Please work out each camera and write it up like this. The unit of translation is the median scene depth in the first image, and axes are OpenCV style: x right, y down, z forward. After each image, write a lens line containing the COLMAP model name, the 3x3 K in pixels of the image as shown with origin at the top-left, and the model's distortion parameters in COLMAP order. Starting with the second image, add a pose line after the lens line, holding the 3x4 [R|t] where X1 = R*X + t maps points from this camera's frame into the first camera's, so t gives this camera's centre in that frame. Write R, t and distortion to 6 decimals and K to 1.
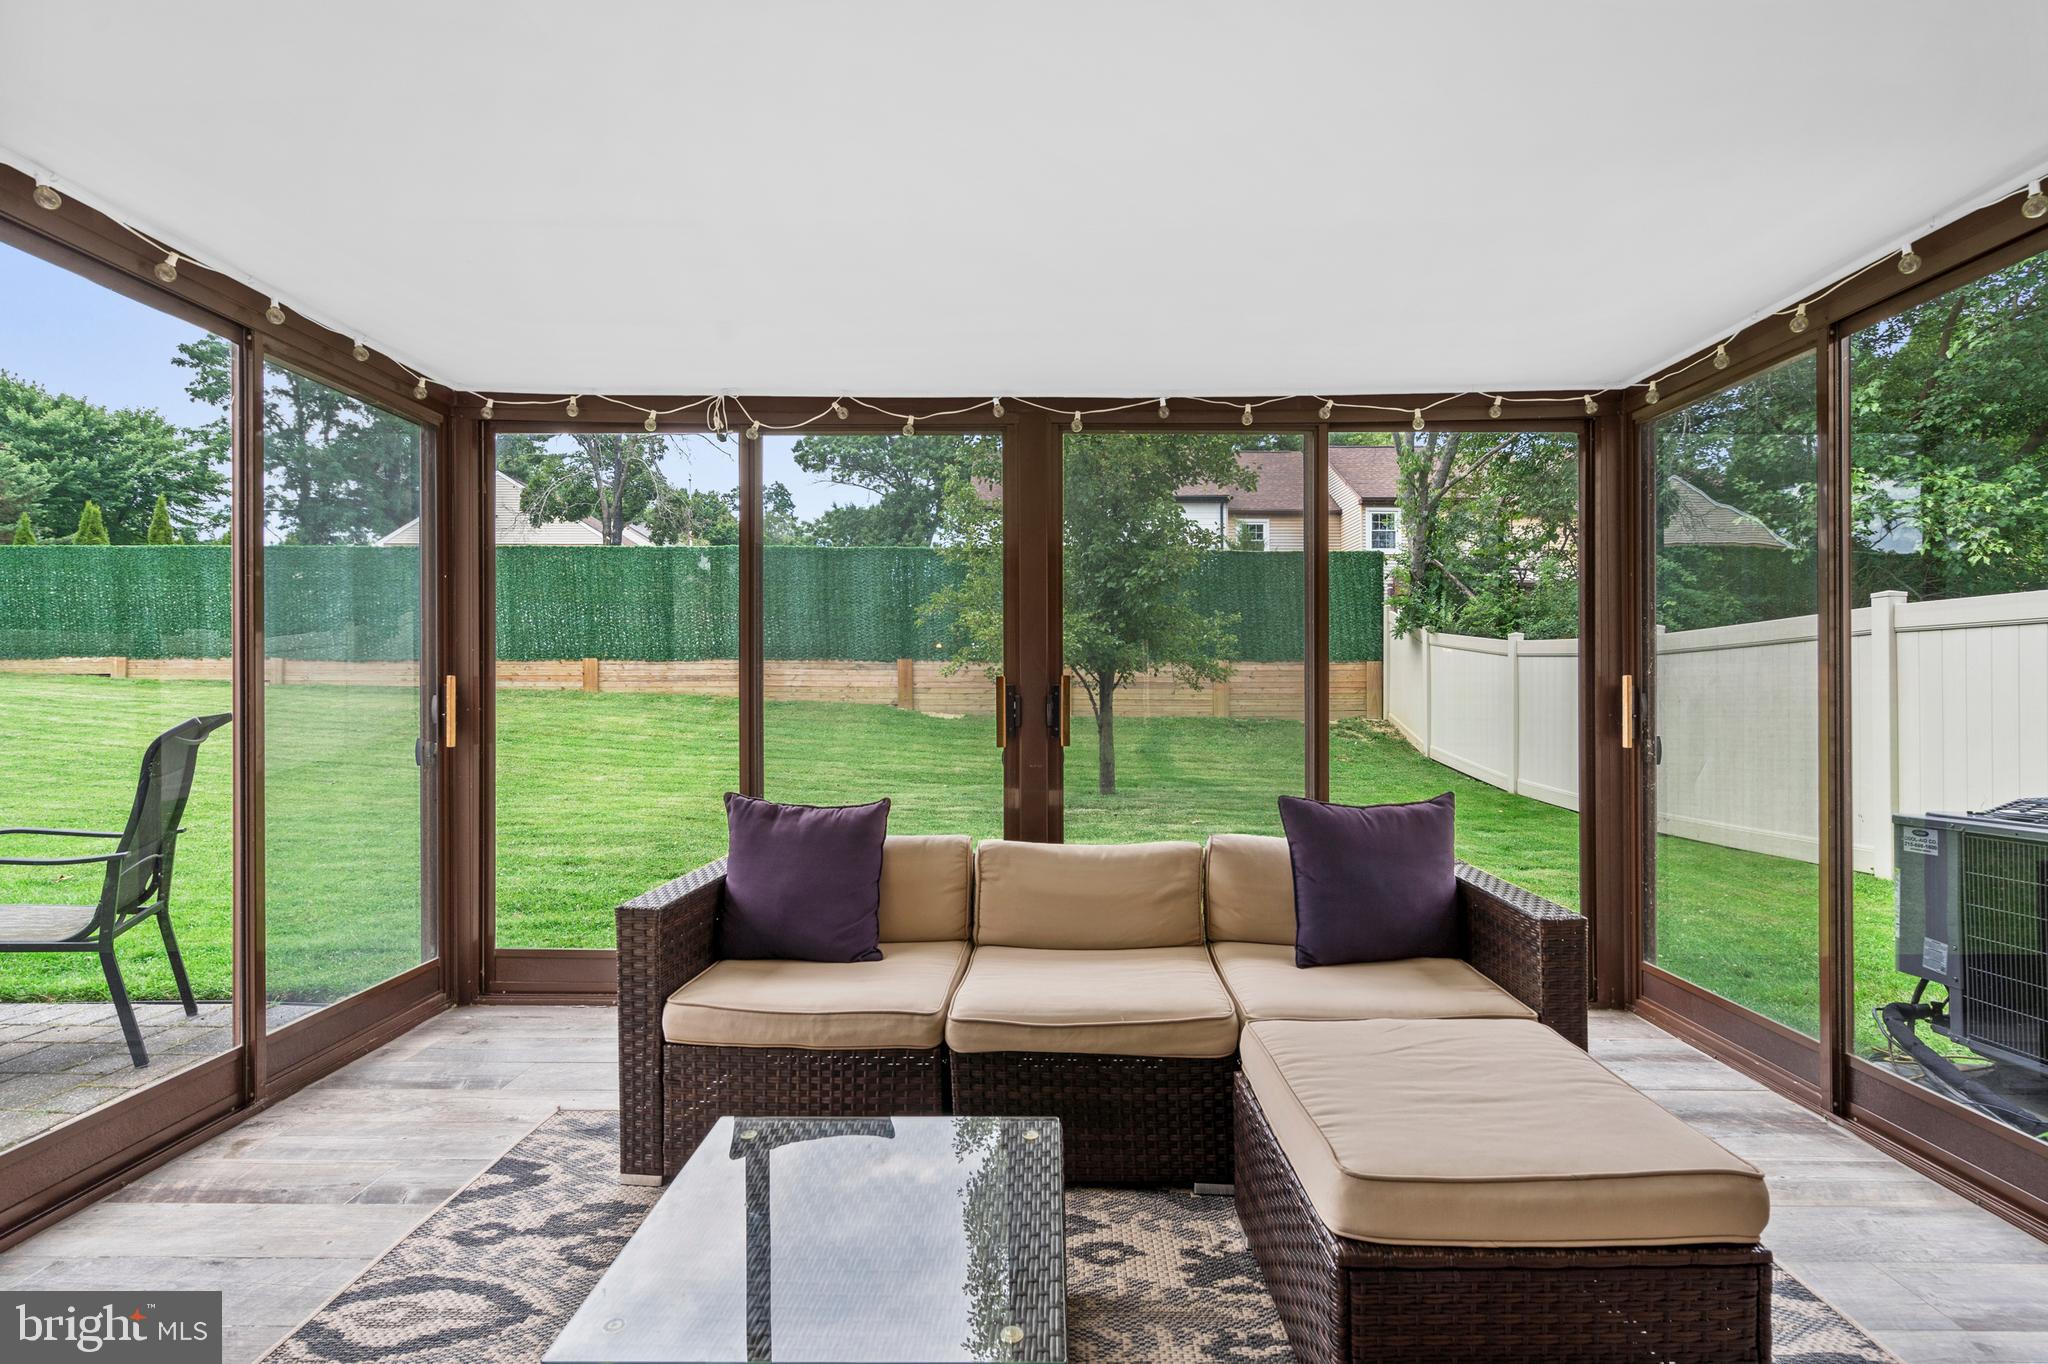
lens RADIAL K [[964.1, 0, 1008.2], [0, 964.1, 688.7], [0, 0, 1]] dist [0.000643, 0.000527]
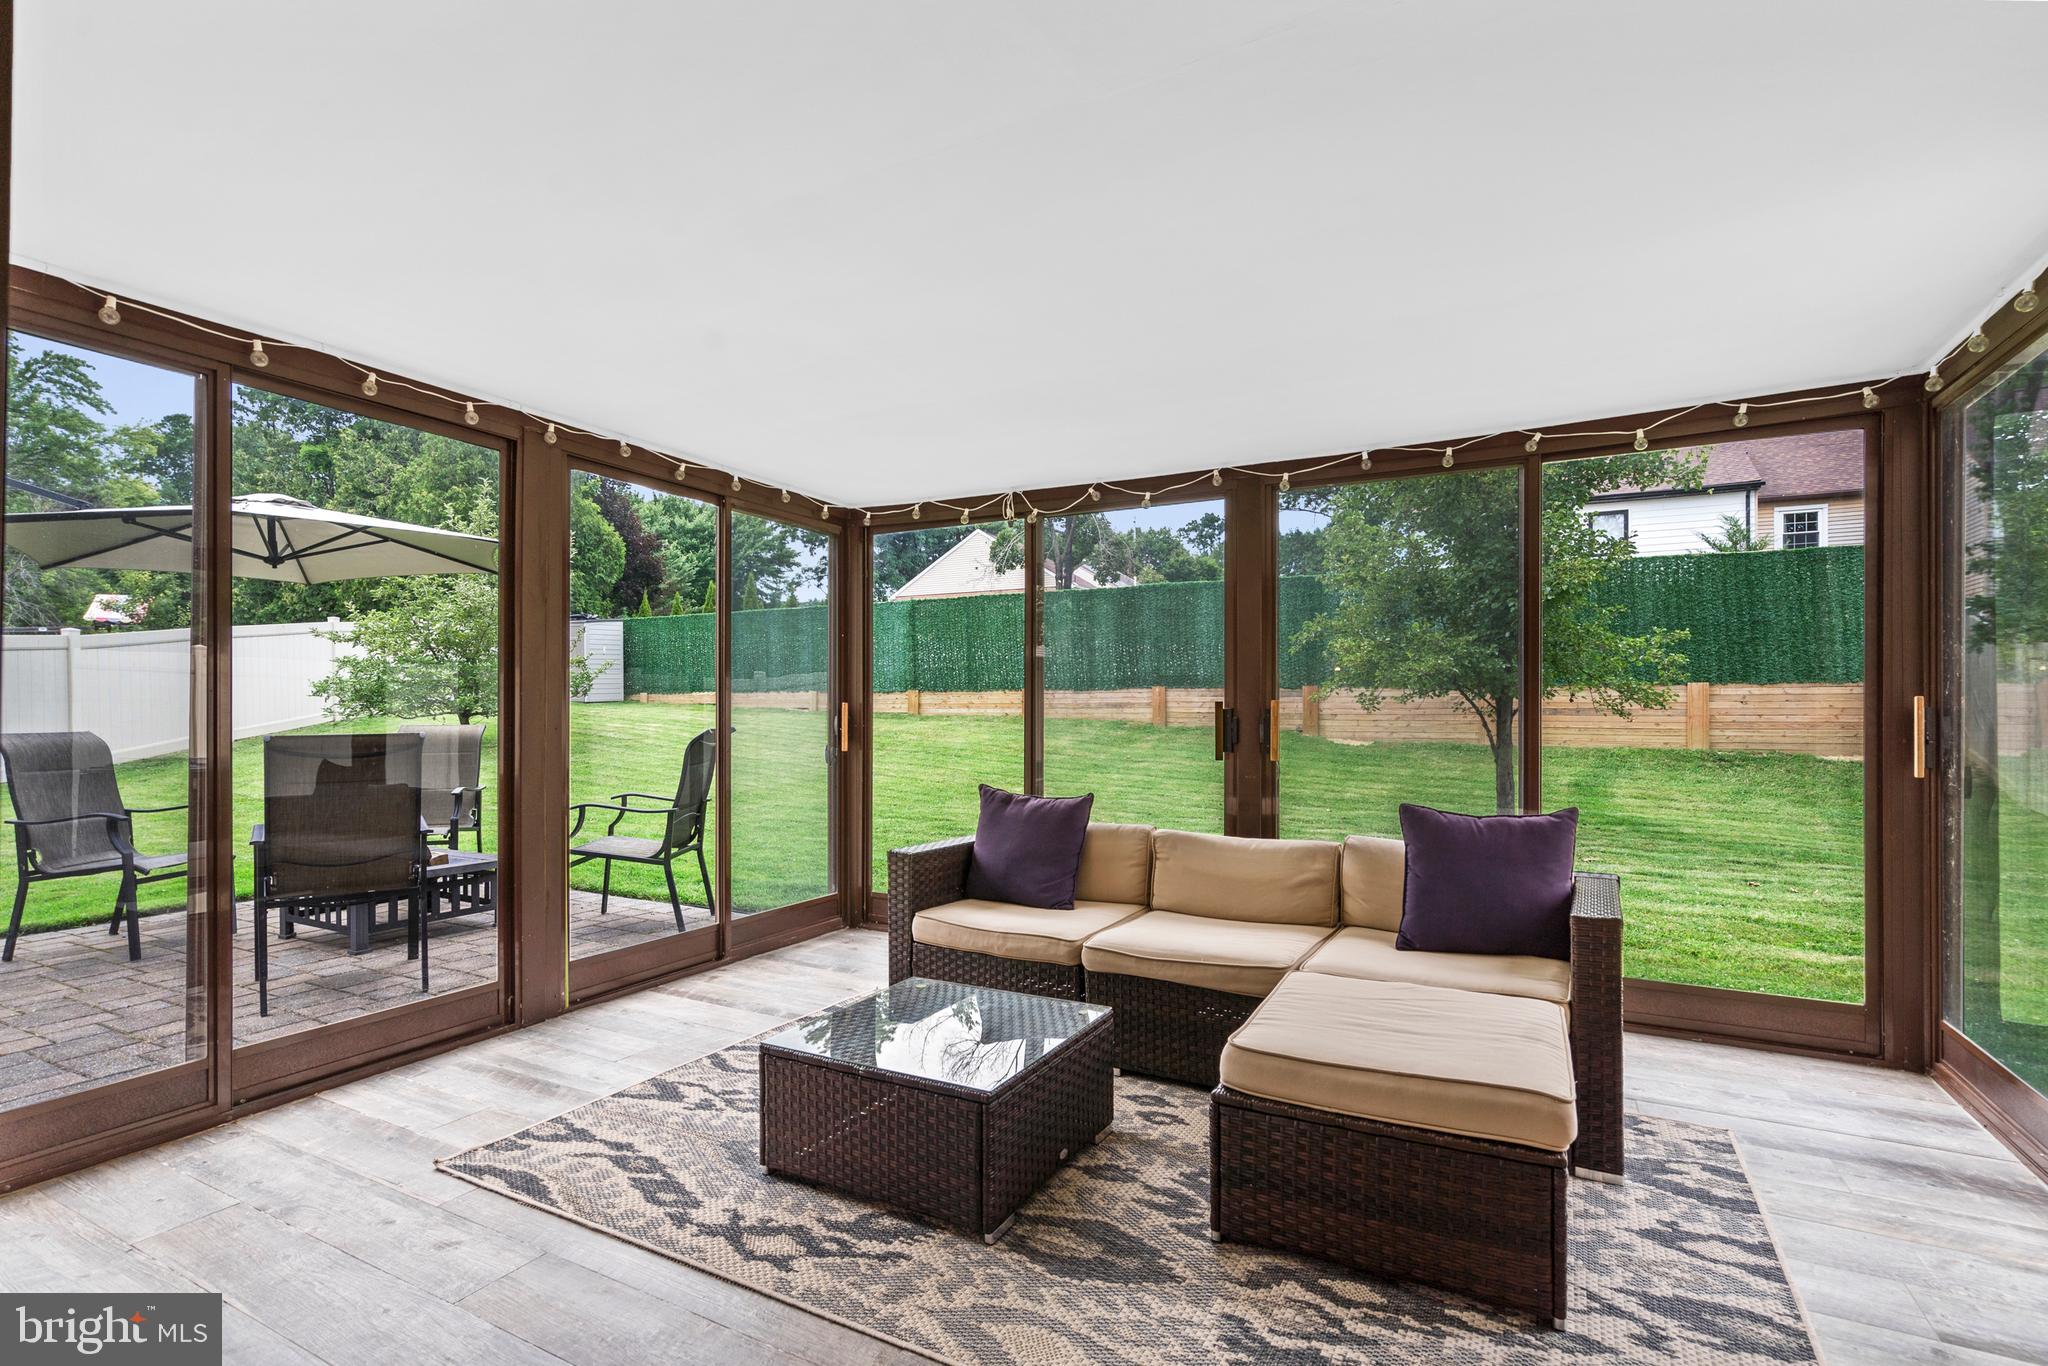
lens RADIAL K [[951.2, 0, 984.9], [0, 951.2, 711.1], [0, 0, 1]] dist [-0.000779, 0.000821]
pose [[0.881723, -0.000278, -0.471768, 0.281229], [-0.002241, 0.999986, -0.004777, 0.005657], [0.471763, 0.005269, 0.881710, -0.172585]]
